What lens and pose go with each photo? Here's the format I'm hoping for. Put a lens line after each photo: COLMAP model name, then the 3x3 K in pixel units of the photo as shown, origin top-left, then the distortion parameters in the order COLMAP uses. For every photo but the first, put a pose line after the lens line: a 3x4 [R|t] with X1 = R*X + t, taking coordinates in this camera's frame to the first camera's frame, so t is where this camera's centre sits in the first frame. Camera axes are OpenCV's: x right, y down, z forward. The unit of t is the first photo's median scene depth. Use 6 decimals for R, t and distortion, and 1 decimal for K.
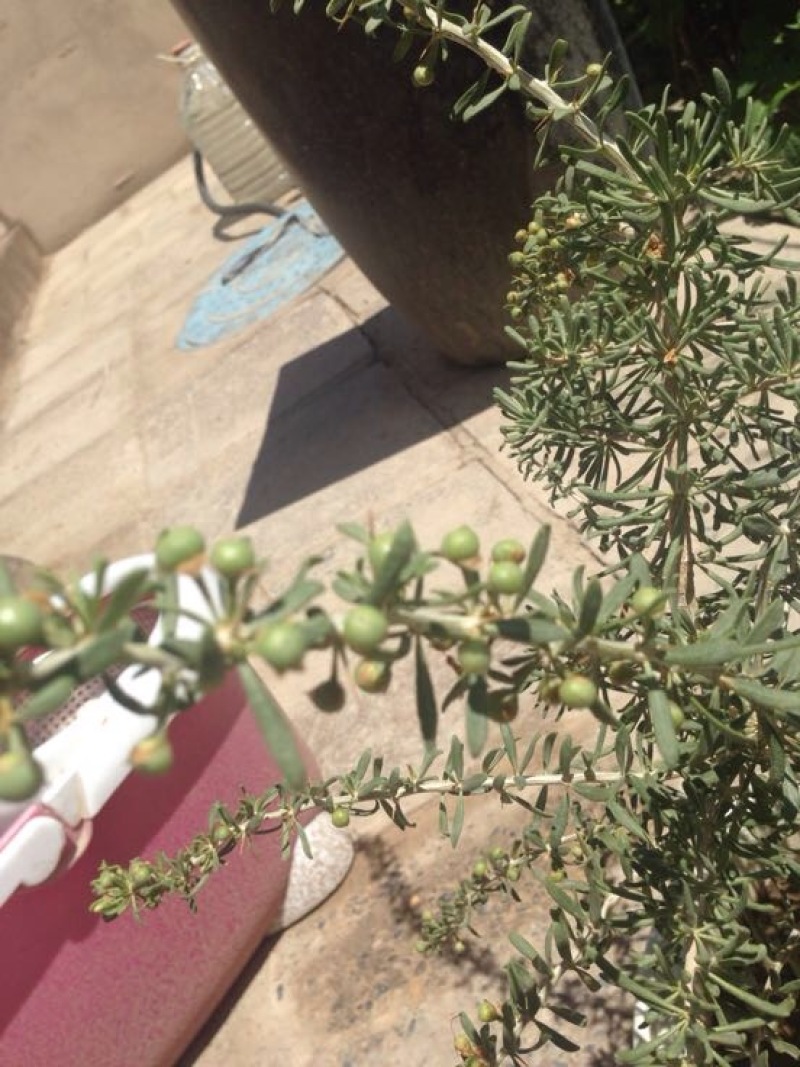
lens RADIAL K [[1031.7, 0, 400.0], [0, 1031.7, 533.5], [0, 0, 1]] dist [0.155763, -0.282527]
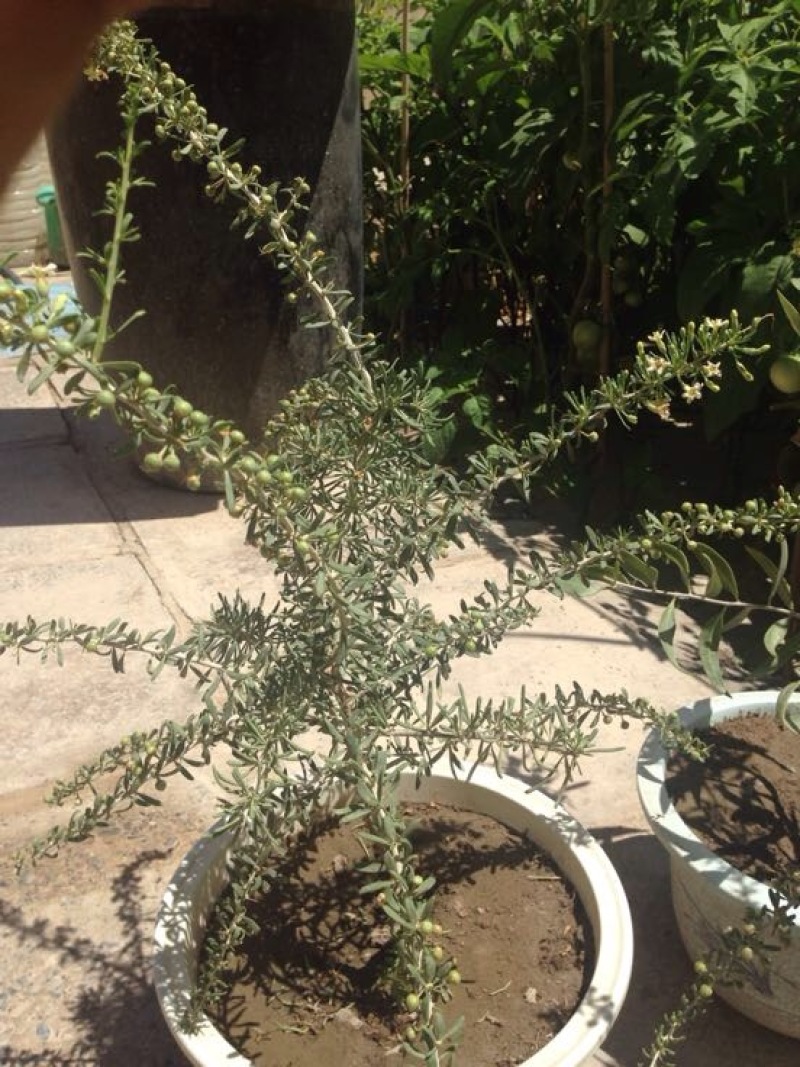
lens RADIAL K [[1014.5, 0, 368.1], [0, 1014.5, 534.4], [0, 0, 1]] dist [0.141712, -0.270180]
pose [[0.870696, 0.389840, 0.299854, -0.246735], [-0.337009, 0.916962, -0.213556, 0.321469], [-0.358207, 0.084889, 0.929775, -0.767108]]
